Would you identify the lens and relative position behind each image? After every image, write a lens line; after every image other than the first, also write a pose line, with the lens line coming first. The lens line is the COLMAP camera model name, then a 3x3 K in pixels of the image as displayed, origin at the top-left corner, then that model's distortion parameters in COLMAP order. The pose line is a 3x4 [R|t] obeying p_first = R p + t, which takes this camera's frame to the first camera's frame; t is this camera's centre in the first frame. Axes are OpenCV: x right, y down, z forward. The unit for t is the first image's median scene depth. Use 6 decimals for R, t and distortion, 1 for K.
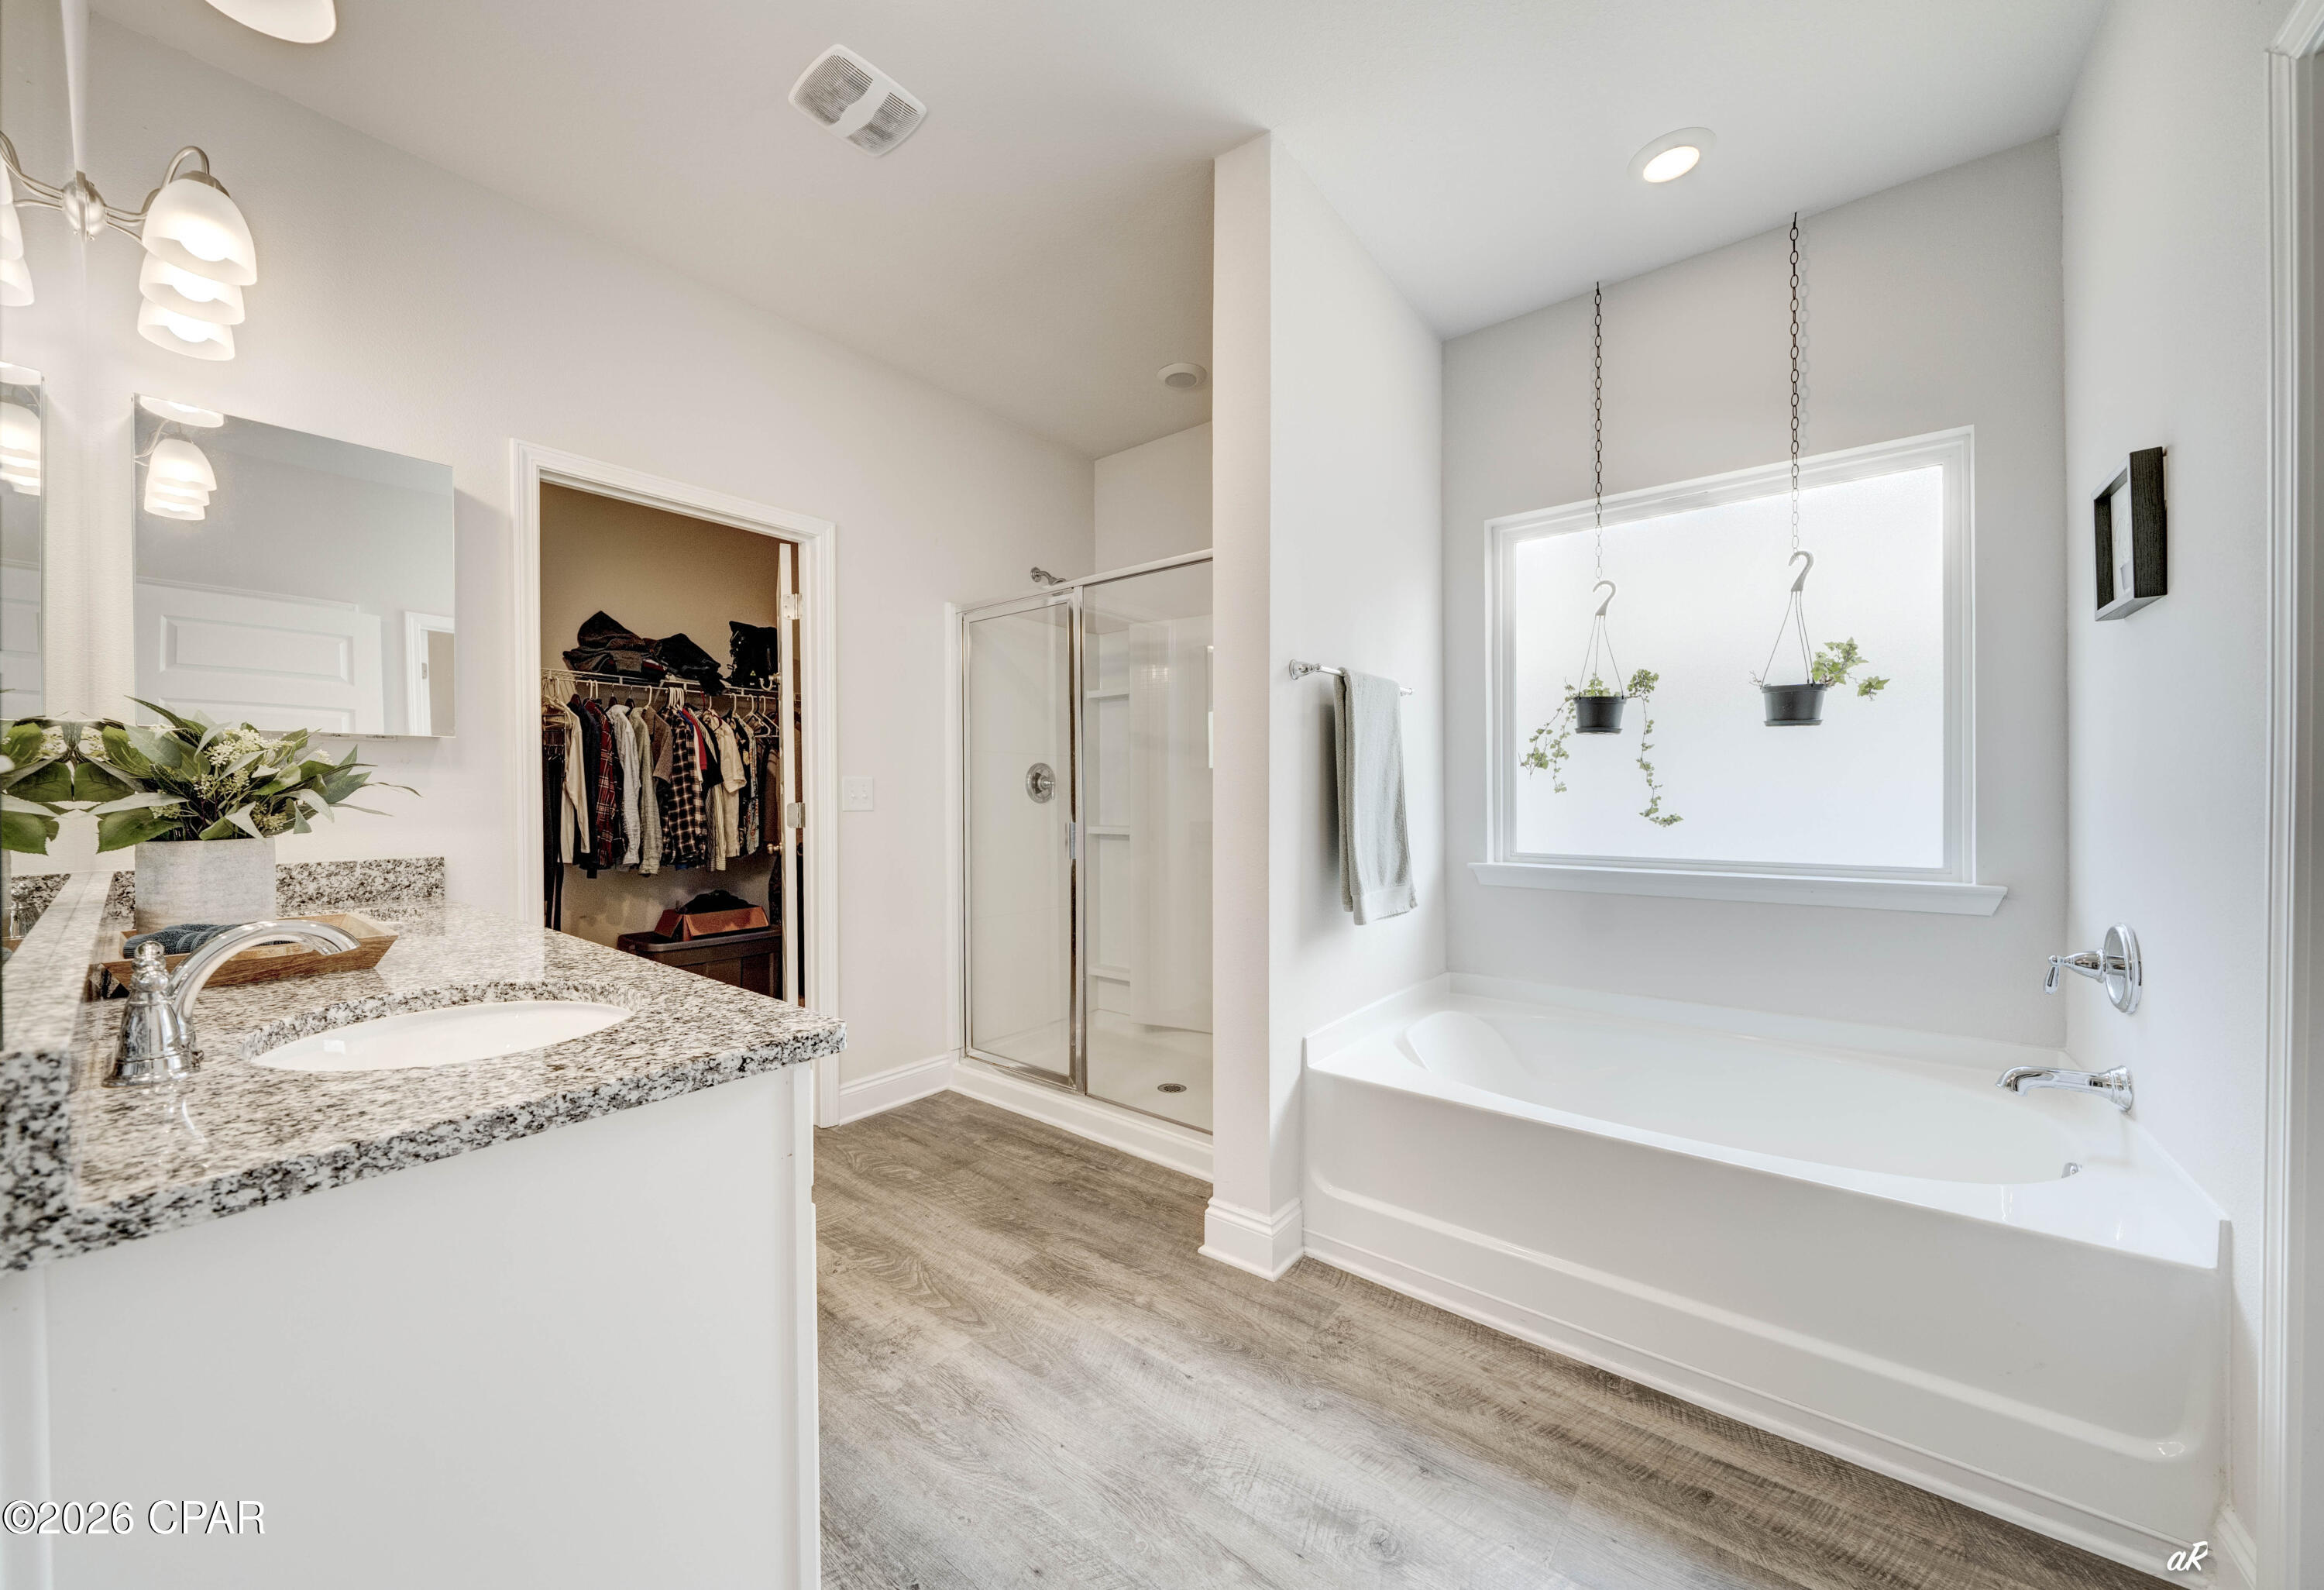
lens RADIAL K [[849.9, 0, 1115.3], [0, 849.9, 801.5], [0, 0, 1]] dist [0.001480, -0.000300]
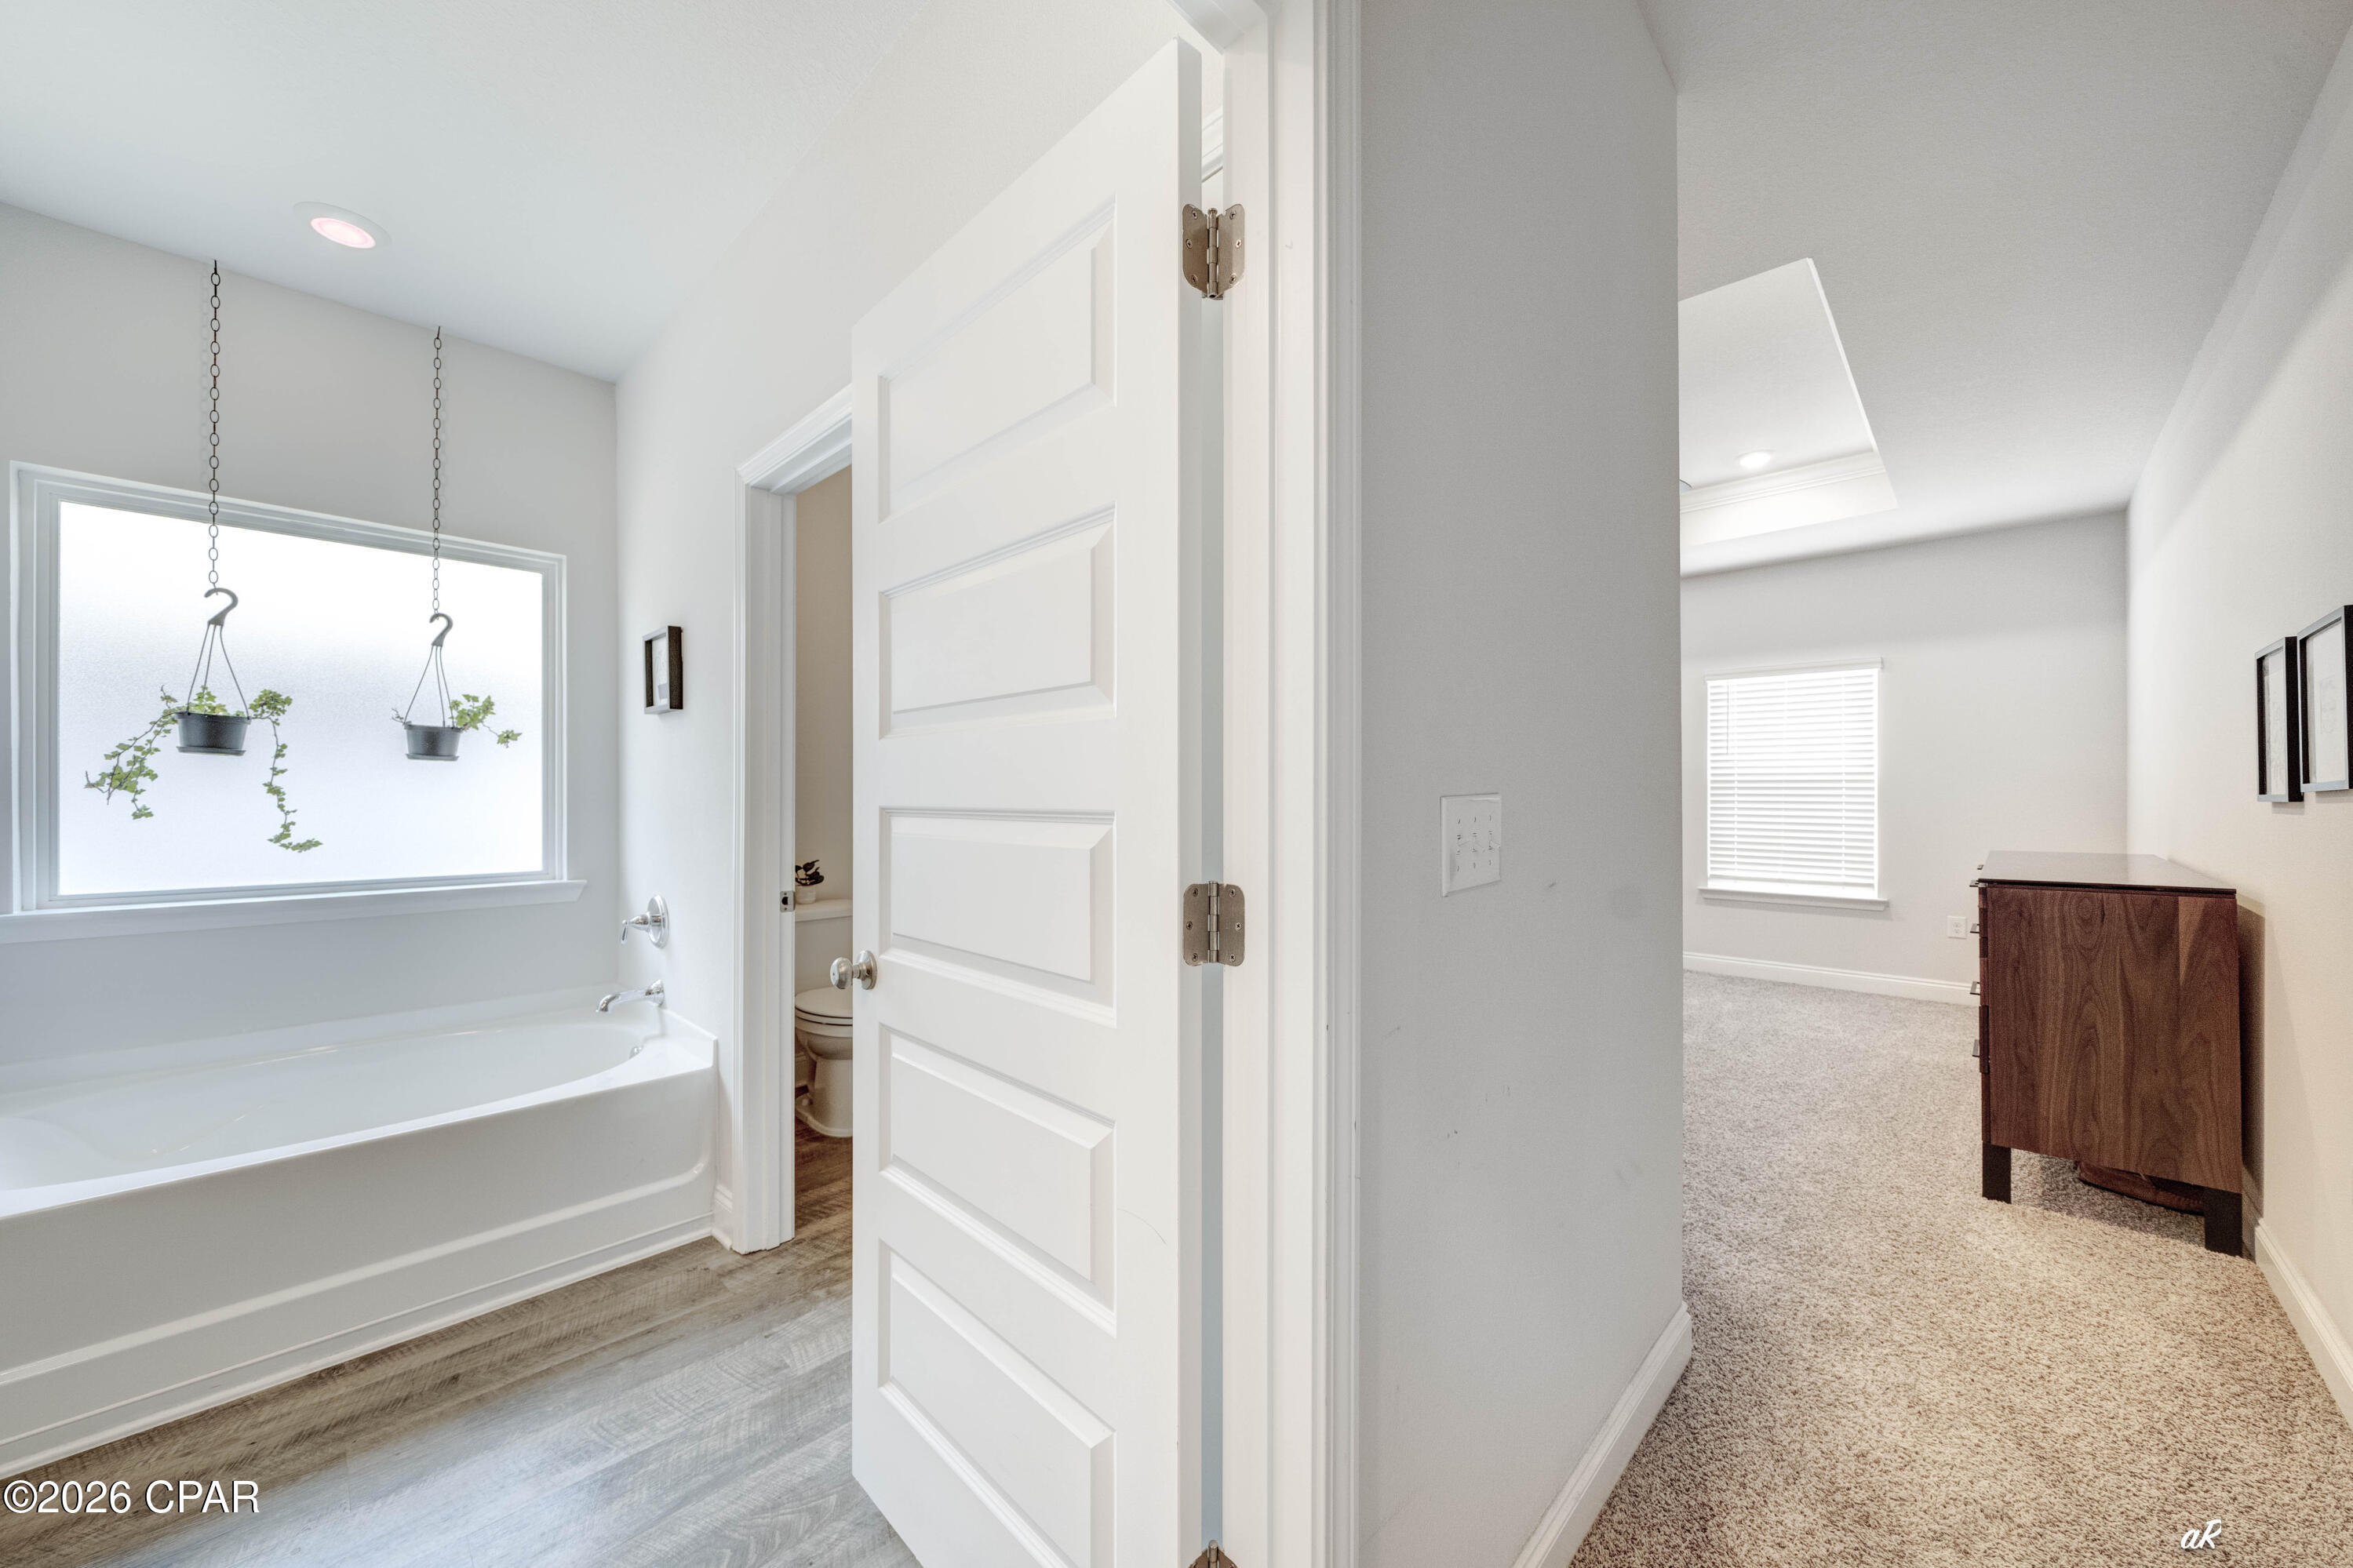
lens RADIAL K [[854.6, 0, 1191.7], [0, 854.6, 791.6], [0, 0, 1]] dist [-0.000694, 0.000346]
pose [[0.058028, 0.007040, 0.998290, -0.439397], [0.001779, 0.999973, -0.007155, -0.048069], [-0.998313, 0.002192, 0.058014, -0.153837]]
